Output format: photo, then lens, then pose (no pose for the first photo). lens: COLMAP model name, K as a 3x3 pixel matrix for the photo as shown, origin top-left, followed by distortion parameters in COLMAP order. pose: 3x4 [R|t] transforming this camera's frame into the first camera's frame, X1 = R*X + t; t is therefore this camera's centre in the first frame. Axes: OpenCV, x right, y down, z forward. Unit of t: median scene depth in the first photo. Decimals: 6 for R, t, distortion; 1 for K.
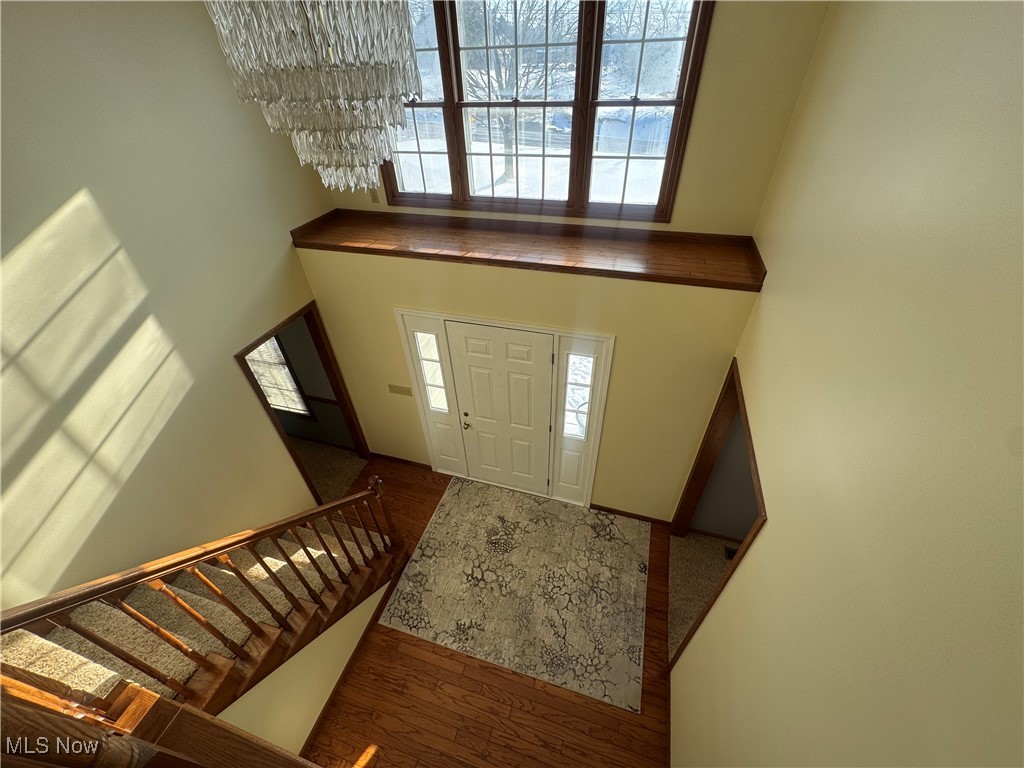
lens RADIAL K [[410.3, 0, 512.0], [0, 410.3, 384.0], [0, 0, 1]] dist [-0.001713, -0.000022]
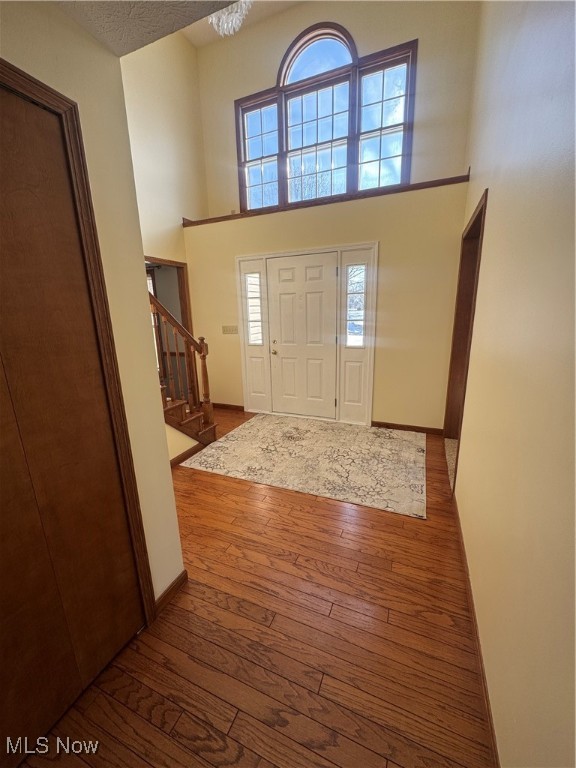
lens RADIAL K [[305.7, 0, 288.0], [0, 305.7, 384.0], [0, 0, 1]] dist [-0.002782, -0.000241]
pose [[0.993968, 0.031723, -0.104985, 0.047351], [-0.073657, 0.902328, -0.424710, 0.679578], [0.081258, 0.429881, 0.899222, 0.164493]]
